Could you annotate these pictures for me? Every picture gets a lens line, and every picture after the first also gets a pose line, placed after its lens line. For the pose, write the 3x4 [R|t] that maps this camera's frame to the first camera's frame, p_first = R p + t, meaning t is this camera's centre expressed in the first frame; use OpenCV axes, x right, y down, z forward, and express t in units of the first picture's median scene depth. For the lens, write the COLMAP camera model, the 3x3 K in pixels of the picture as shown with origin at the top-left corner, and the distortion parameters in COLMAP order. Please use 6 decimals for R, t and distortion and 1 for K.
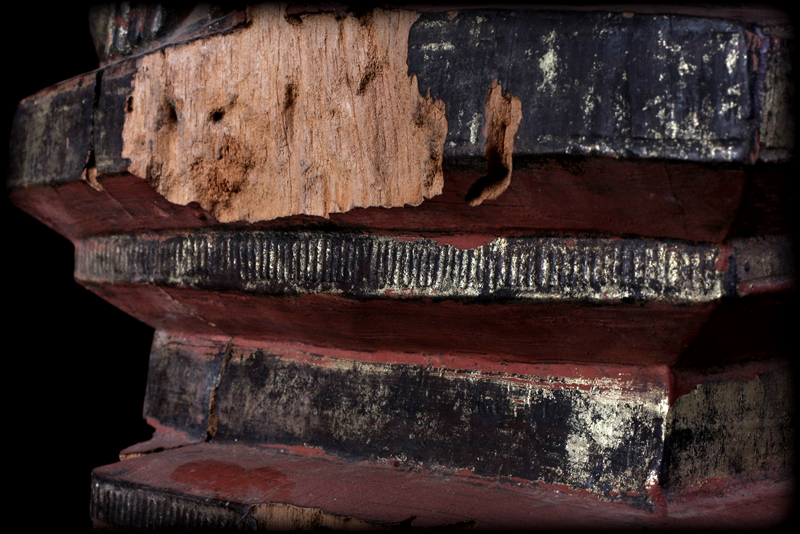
lens RADIAL K [[2103.8, 0, 400.0], [0, 2103.8, 267.0], [0, 0, 1]] dist [-0.126274, -0.525505]
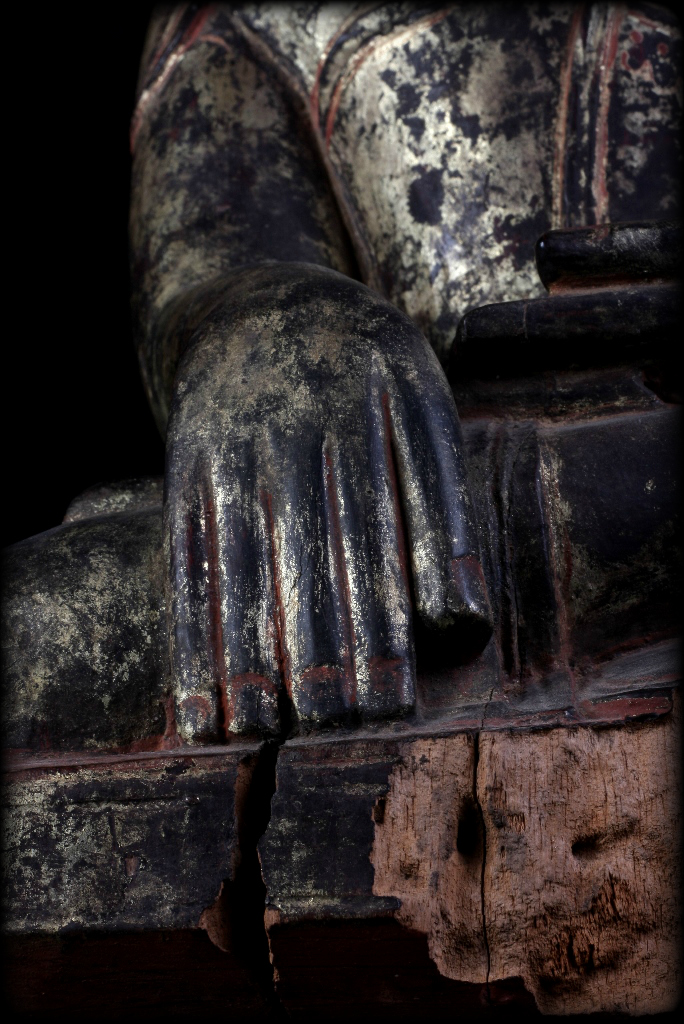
lens RADIAL K [[2692.8, 0, 343.0], [0, 2692.8, 480.0], [0, 0, 1]] dist [-0.126274, -0.525505]
pose [[0.617702, 0.280676, 0.734619, -0.761754], [0.003472, 0.933157, -0.359451, 0.117570], [-0.786405, 0.224584, 0.575439, 0.550977]]
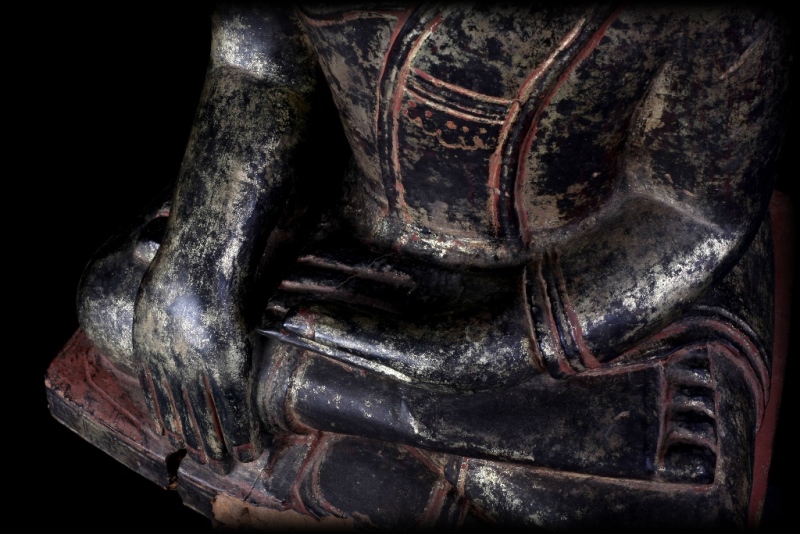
lens RADIAL K [[2103.8, 0, 400.0], [0, 2103.8, 267.0], [0, 0, 1]] dist [-0.126274, -0.525505]
pose [[0.920616, -0.356087, 0.160213, -0.193747], [0.070014, 0.554197, 0.829436, -1.460838], [-0.384141, -0.752375, 0.535134, 0.272705]]
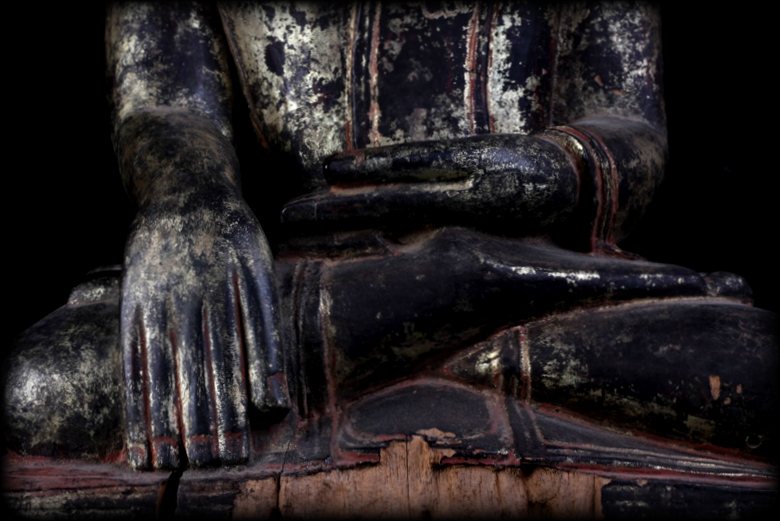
lens RADIAL K [[2000.5, 0, 390.0], [0, 2000.5, 260.5], [0, 0, 1]] dist [-0.106809, -0.204858]
pose [[0.590227, 0.020073, 0.806988, -1.044200], [0.003259, 0.999623, -0.027248, -0.201466], [-0.807231, 0.018713, 0.589940, 0.243851]]
